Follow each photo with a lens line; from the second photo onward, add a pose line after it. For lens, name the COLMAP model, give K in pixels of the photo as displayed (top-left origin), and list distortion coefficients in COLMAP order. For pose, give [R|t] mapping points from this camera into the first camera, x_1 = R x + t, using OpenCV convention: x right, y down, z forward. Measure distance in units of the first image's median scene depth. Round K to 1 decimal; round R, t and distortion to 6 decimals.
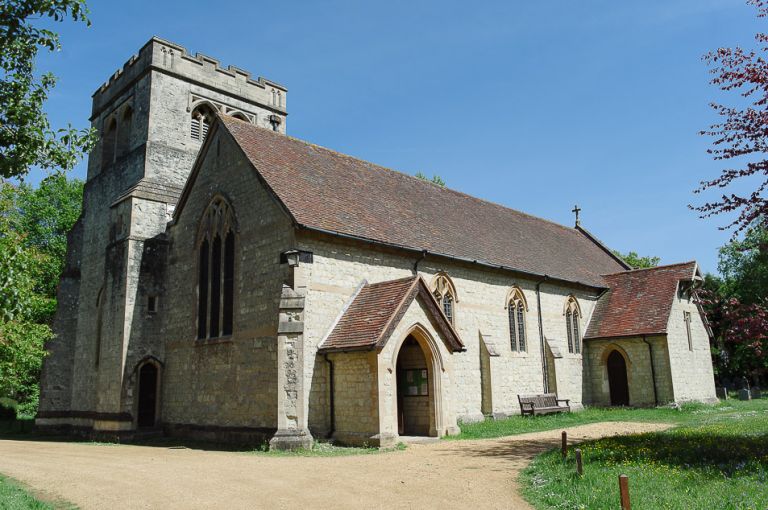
lens RADIAL K [[634.2, 0, 383.9], [0, 634.2, 255.3], [0, 0, 1]] dist [-0.015468, -0.000968]
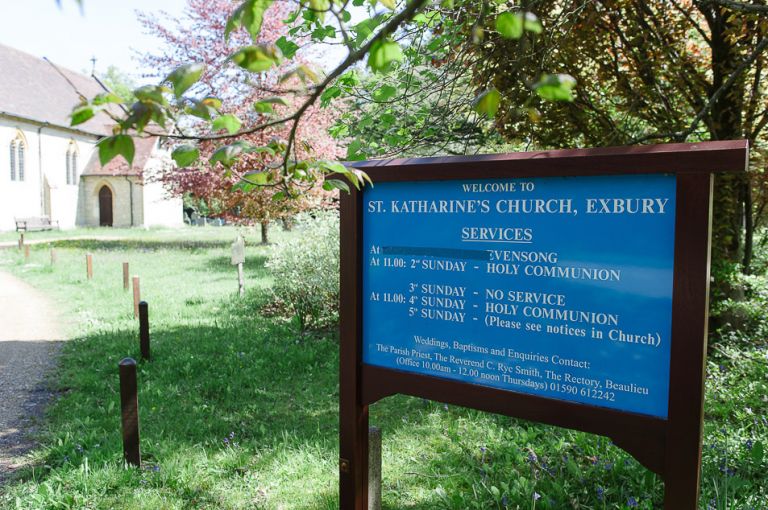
lens RADIAL K [[634.2, 0, 382.7], [0, 634.2, 256.3], [0, 0, 1]] dist [-0.015468, -0.000968]
pose [[0.778322, -0.014665, 0.627694, -0.009113], [-0.149361, 0.966703, 0.207789, -0.066162], [-0.609841, -0.255480, 0.750216, -0.374862]]
